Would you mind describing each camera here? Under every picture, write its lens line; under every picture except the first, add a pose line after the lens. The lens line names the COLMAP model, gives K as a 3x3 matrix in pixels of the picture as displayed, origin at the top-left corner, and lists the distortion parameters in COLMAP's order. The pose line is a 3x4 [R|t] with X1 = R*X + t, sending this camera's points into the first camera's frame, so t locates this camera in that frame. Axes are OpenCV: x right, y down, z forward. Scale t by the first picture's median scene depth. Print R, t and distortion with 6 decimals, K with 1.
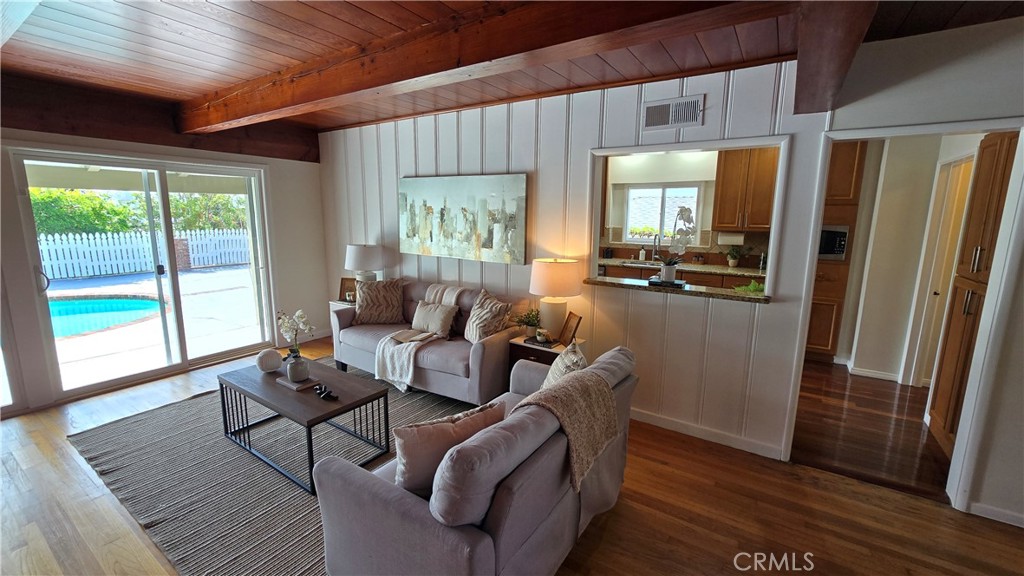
lens RADIAL K [[419.6, 0, 509.8], [0, 419.6, 284.4], [0, 0, 1]] dist [-0.003239, 0.000320]
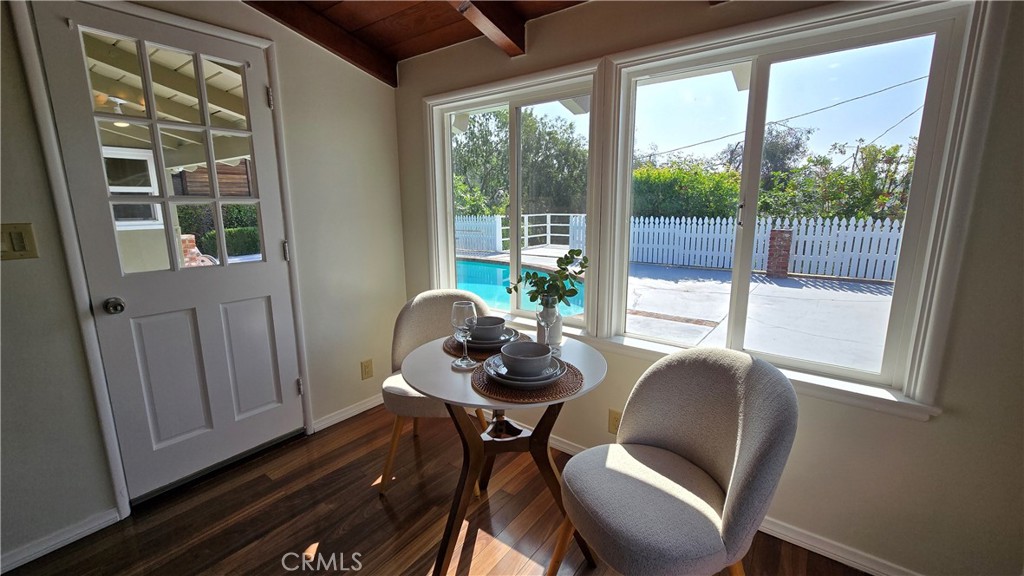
lens RADIAL K [[417.9, 0, 509.8], [0, 417.9, 283.9], [0, 0, 1]] dist [-0.005350, 0.001260]
pose [[-0.072368, 0.178099, -0.981348, -0.231440], [-0.159770, 0.969151, 0.187668, -0.242266], [0.984498, 0.170371, -0.041680, 1.812025]]
